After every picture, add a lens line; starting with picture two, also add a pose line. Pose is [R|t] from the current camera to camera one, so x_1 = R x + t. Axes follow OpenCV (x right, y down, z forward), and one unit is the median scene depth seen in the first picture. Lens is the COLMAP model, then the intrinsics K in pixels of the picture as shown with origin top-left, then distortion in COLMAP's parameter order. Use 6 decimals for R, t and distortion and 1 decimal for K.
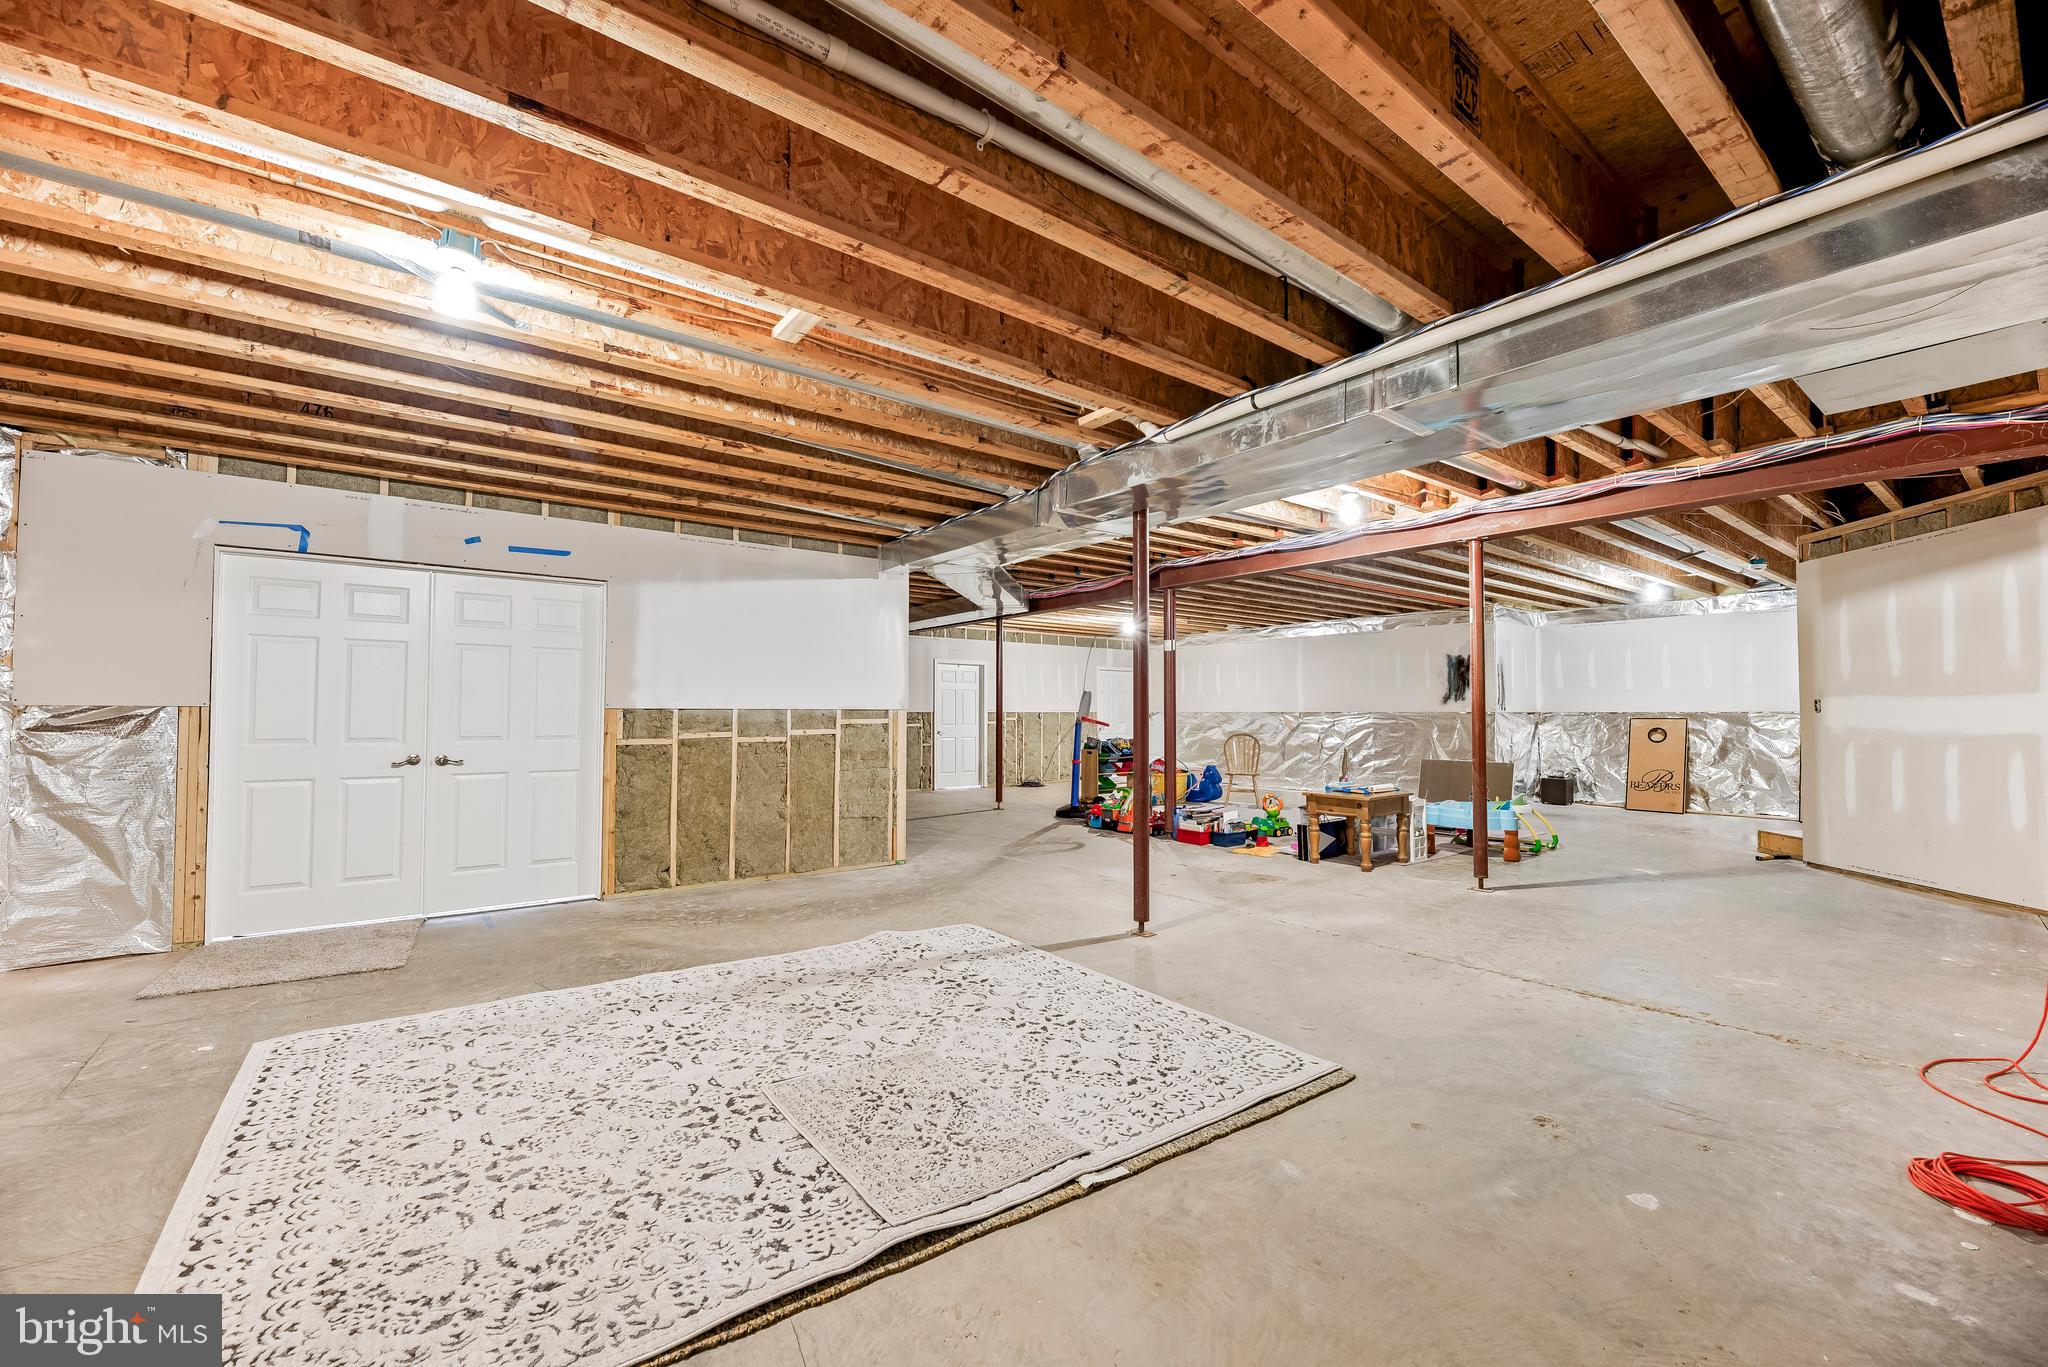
lens RADIAL K [[825.3, 0, 1022.2], [0, 825.3, 687.6], [0, 0, 1]] dist [-0.000822, -0.001525]
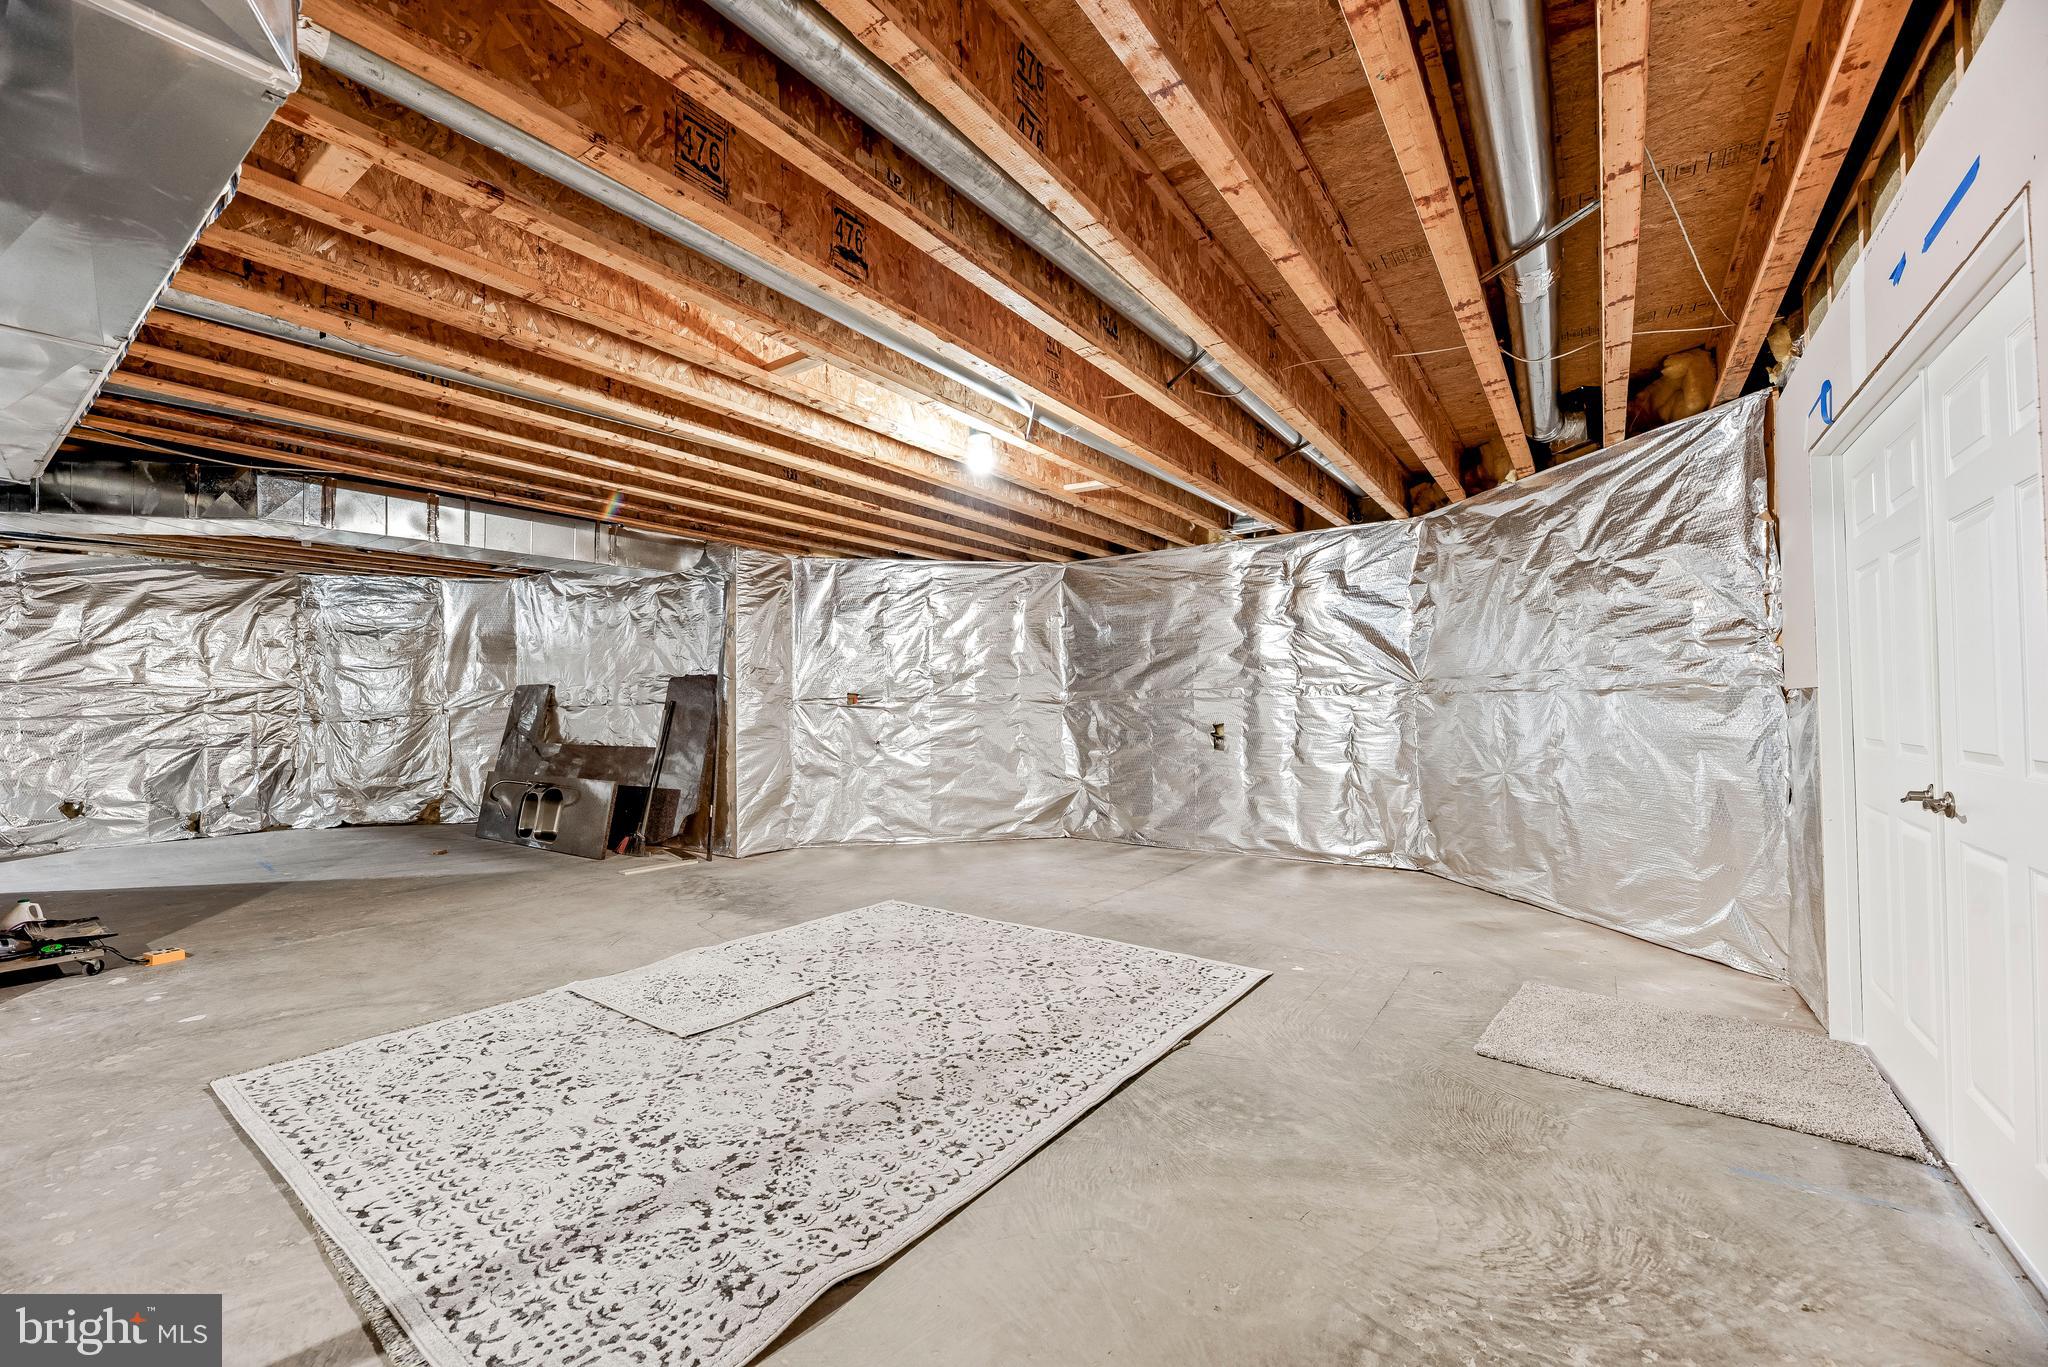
lens RADIAL K [[825.3, 0, 1022.1], [0, 825.3, 695.2], [0, 0, 1]] dist [-0.000822, -0.001525]
pose [[-0.956721, 0.001801, -0.291002, -0.186484], [0.016553, 0.998699, -0.048241, 0.062177], [0.290536, -0.050971, -0.955506, 1.797176]]
